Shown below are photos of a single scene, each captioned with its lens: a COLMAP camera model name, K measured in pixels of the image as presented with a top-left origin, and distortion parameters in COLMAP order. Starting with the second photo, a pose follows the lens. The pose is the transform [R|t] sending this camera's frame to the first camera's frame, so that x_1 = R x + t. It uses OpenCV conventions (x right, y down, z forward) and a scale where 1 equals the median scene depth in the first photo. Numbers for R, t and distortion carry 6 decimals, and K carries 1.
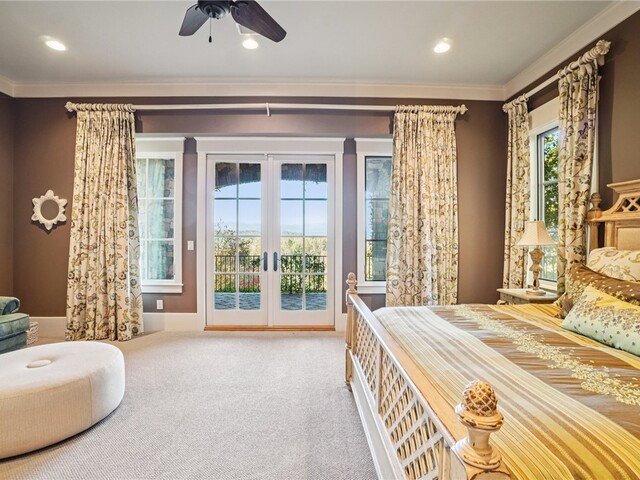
lens RADIAL K [[322.1, 0, 320.7], [0, 322.1, 237.2], [0, 0, 1]] dist [-0.049575, 0.014804]
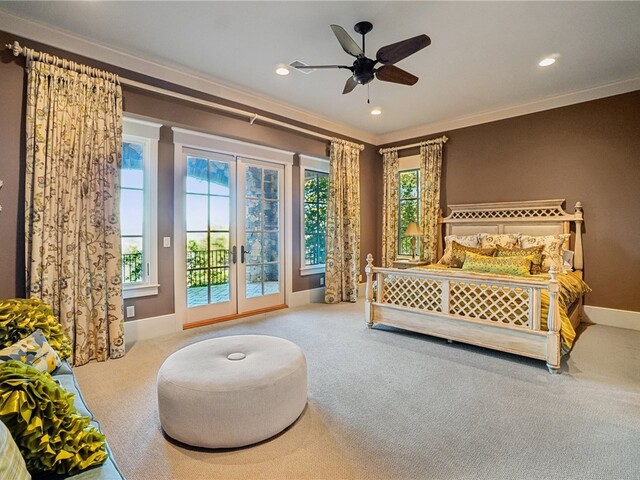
lens RADIAL K [[322.1, 0, 328.9], [0, 322.1, 226.8], [0, 0, 1]] dist [-0.049575, 0.014804]
pose [[0.712227, 0.001357, 0.701948, -0.771148], [0.006513, 0.999942, -0.008542, -0.007382], [-0.701919, 0.010656, 0.712177, 0.010964]]
